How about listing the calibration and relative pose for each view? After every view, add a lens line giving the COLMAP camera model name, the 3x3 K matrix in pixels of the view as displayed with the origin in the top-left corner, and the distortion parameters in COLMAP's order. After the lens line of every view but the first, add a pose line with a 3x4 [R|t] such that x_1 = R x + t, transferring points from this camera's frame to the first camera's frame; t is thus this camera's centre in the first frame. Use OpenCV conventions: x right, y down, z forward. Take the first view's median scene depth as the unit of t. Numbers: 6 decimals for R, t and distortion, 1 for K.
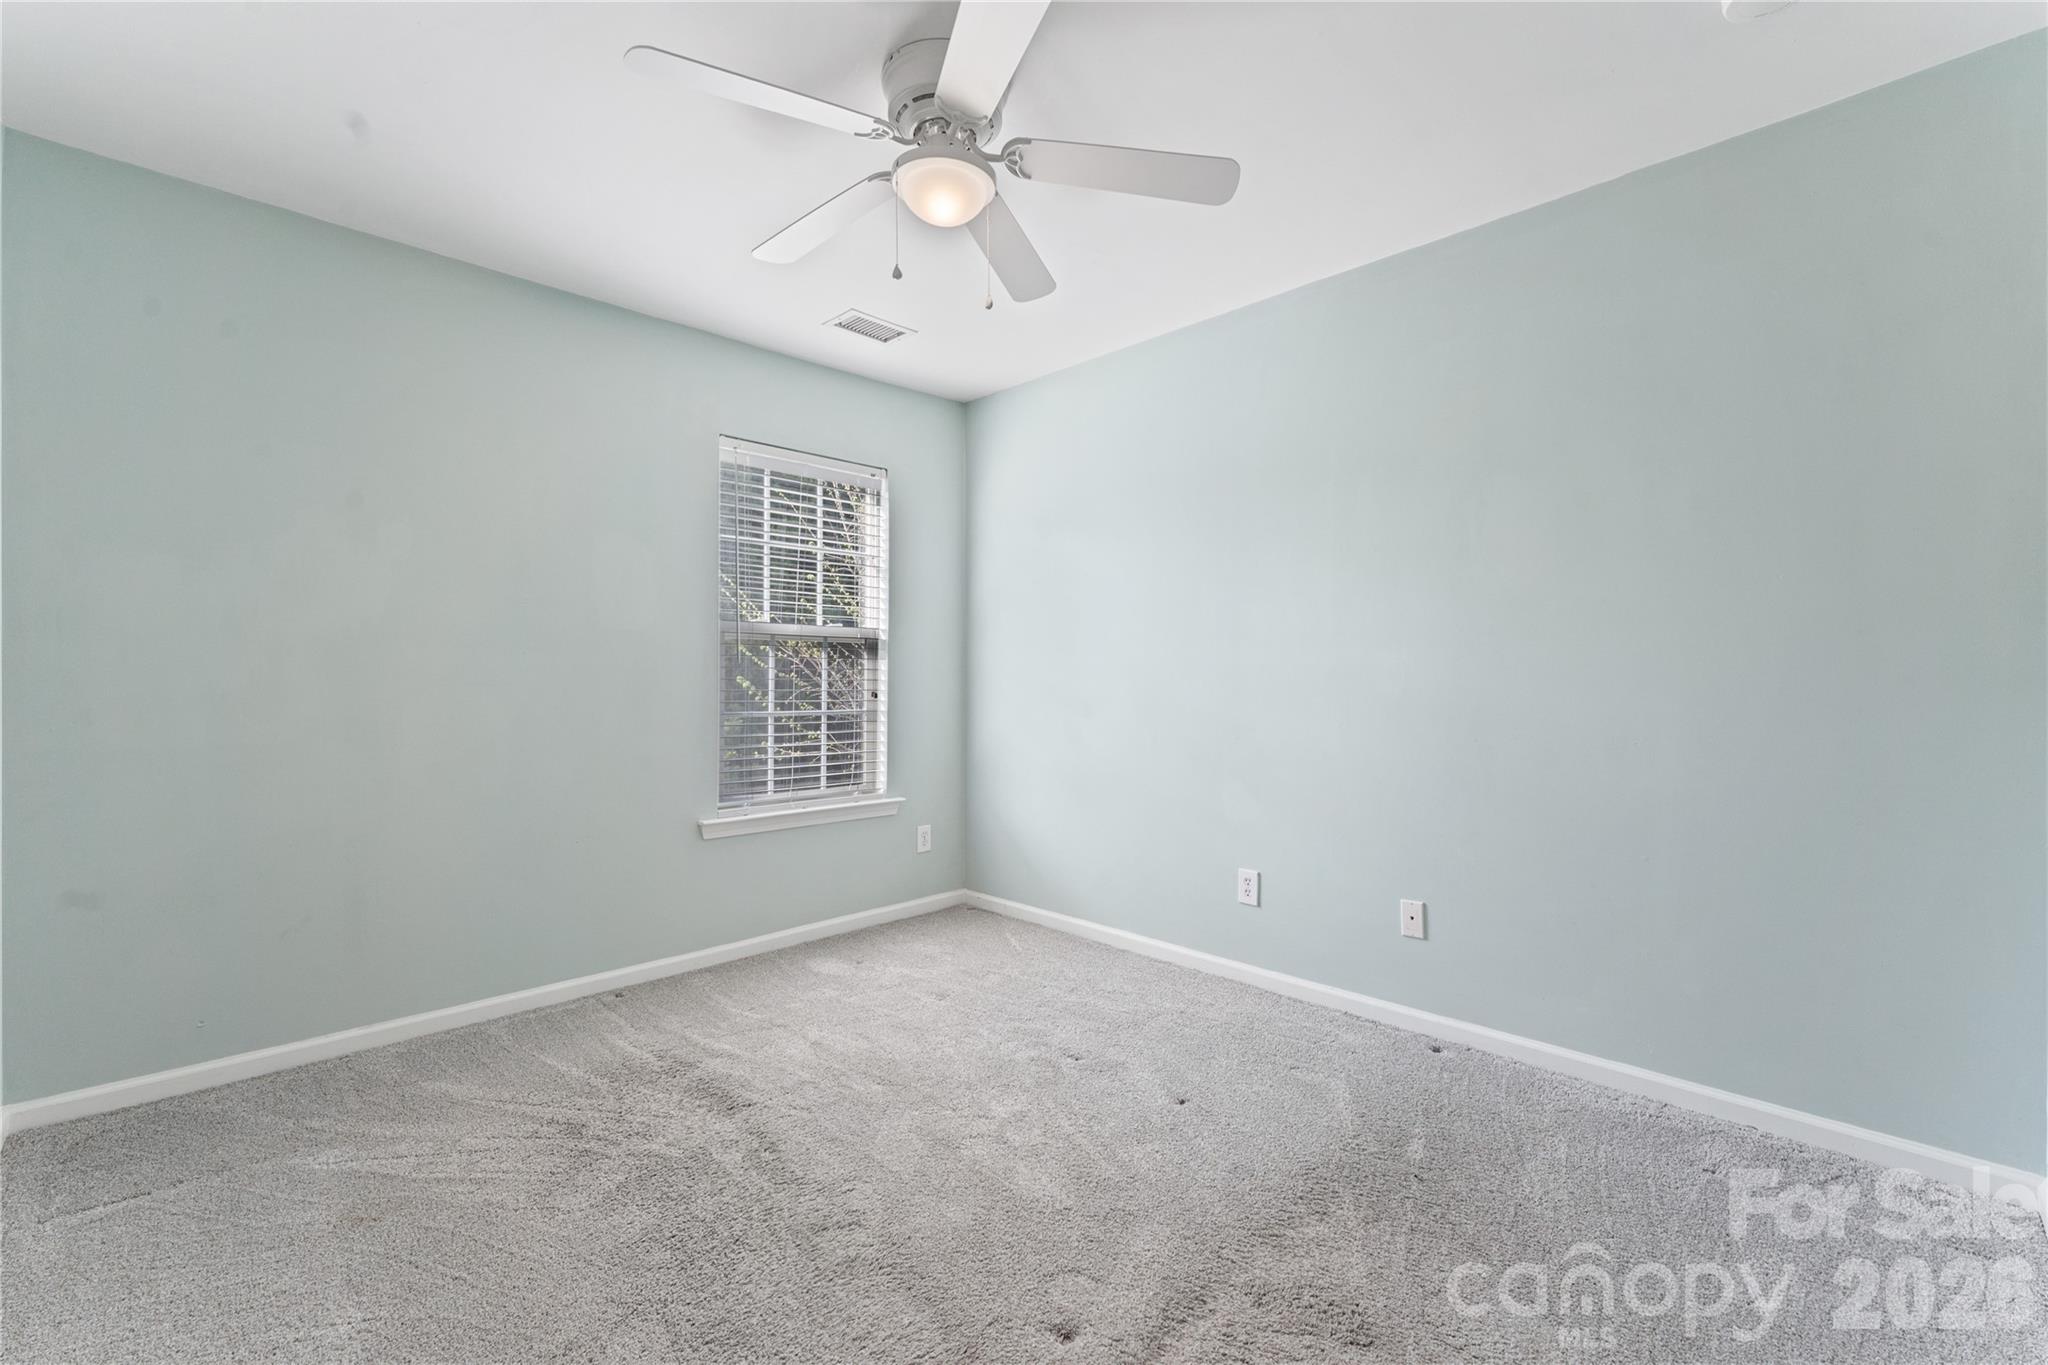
lens RADIAL K [[879.7, 0, 1011.0], [0, 879.7, 669.0], [0, 0, 1]] dist [-0.004920, 0.002251]
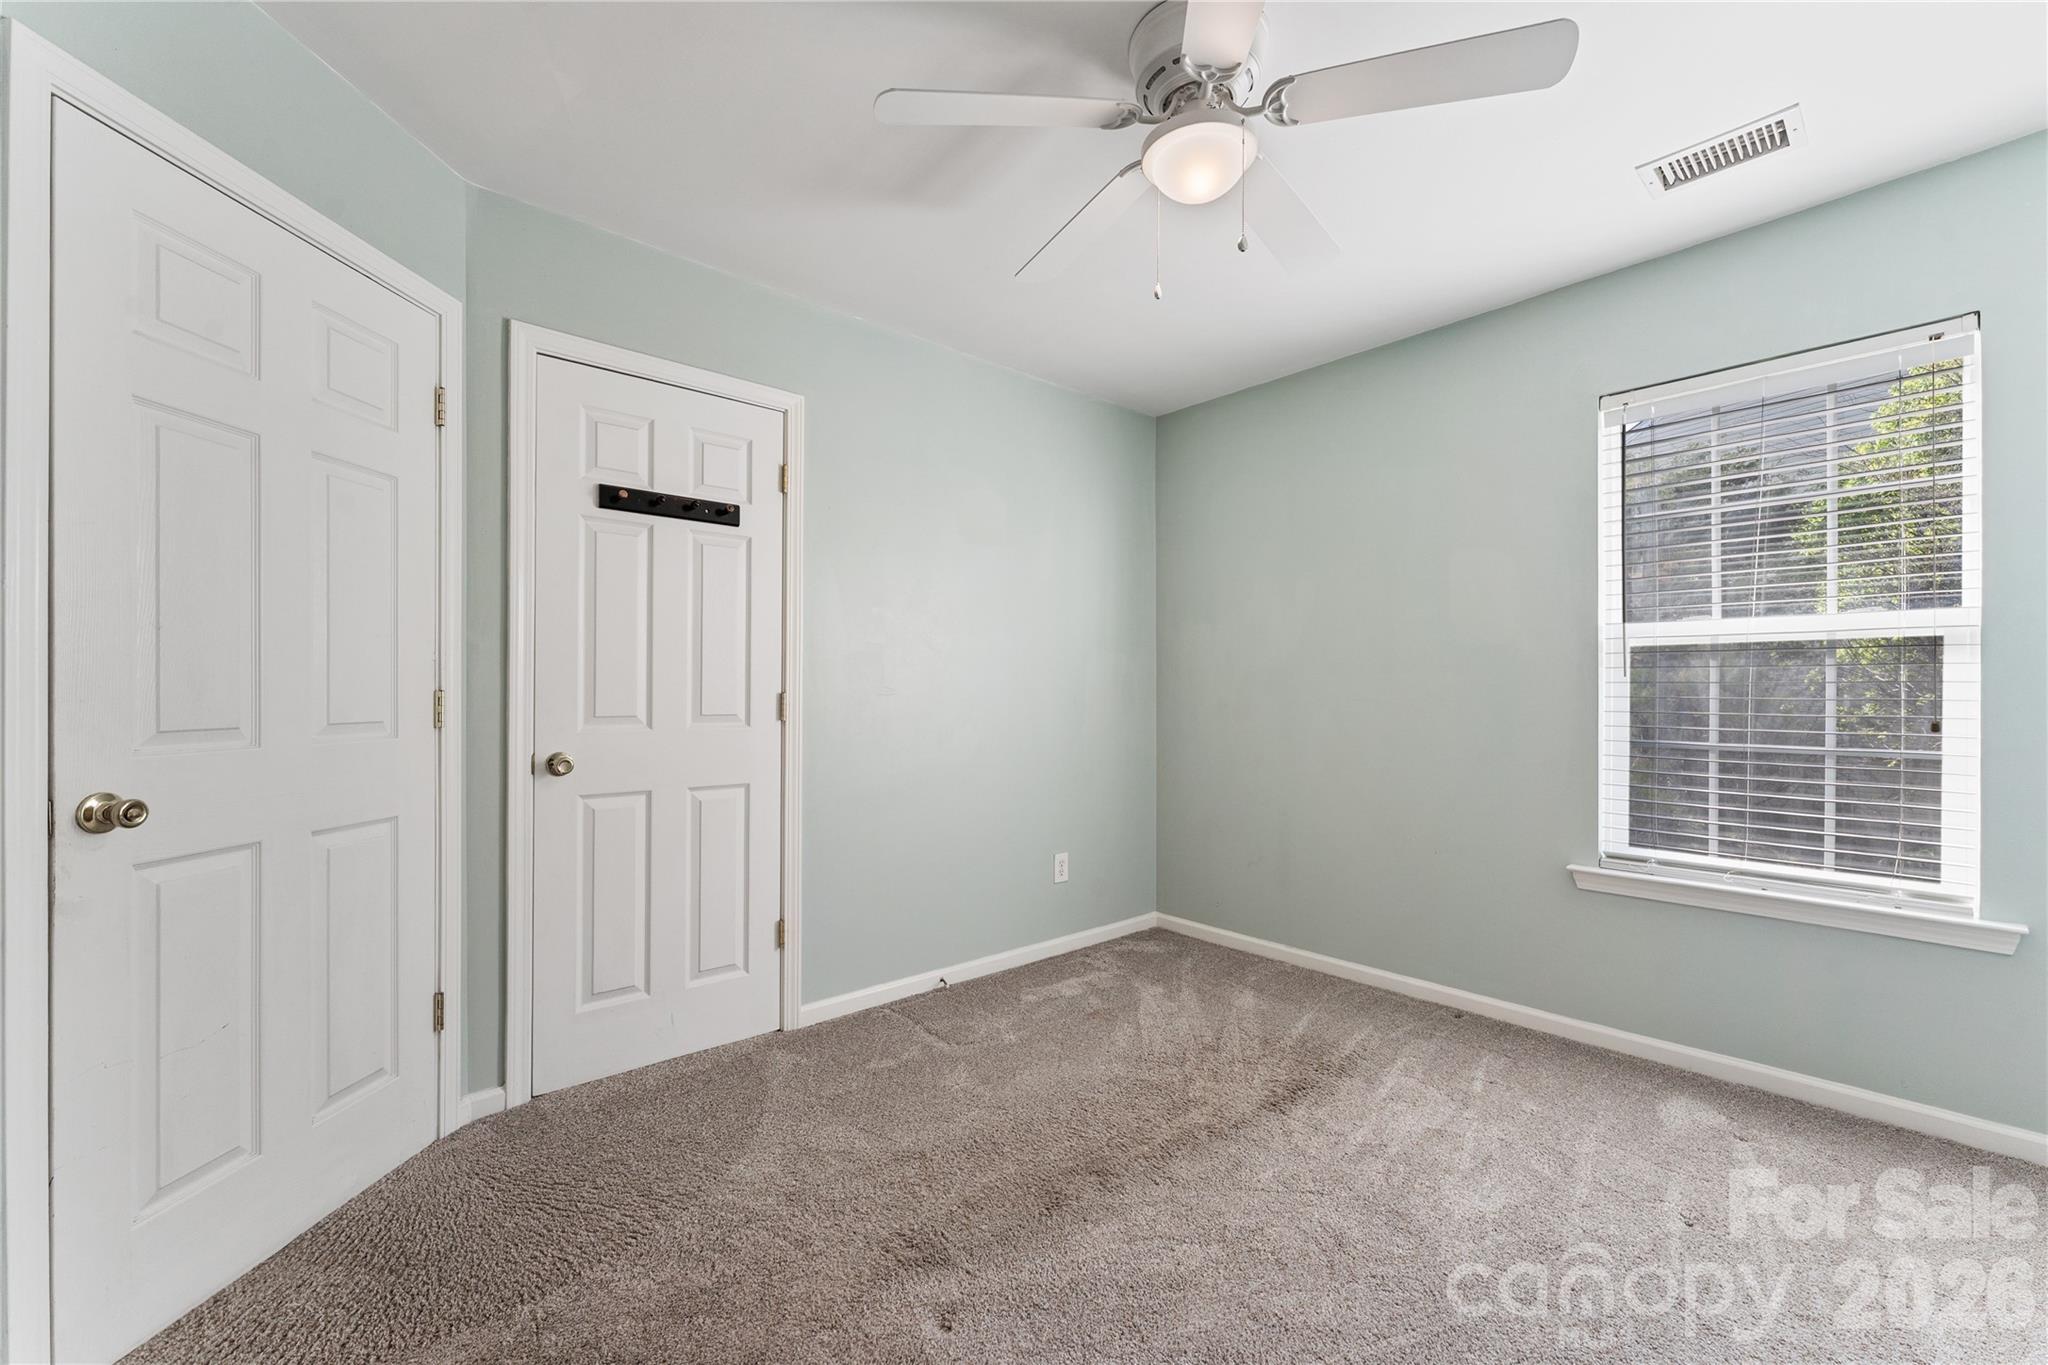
lens RADIAL K [[838.5, 0, 1036.7], [0, 838.5, 689.6], [0, 0, 1]] dist [0.017055, 0.000365]
pose [[-0.029746, -0.003991, -0.999550, 0.612371], [0.006754, 0.999968, -0.004194, 0.005566], [0.999535, -0.006875, -0.029718, 0.656794]]
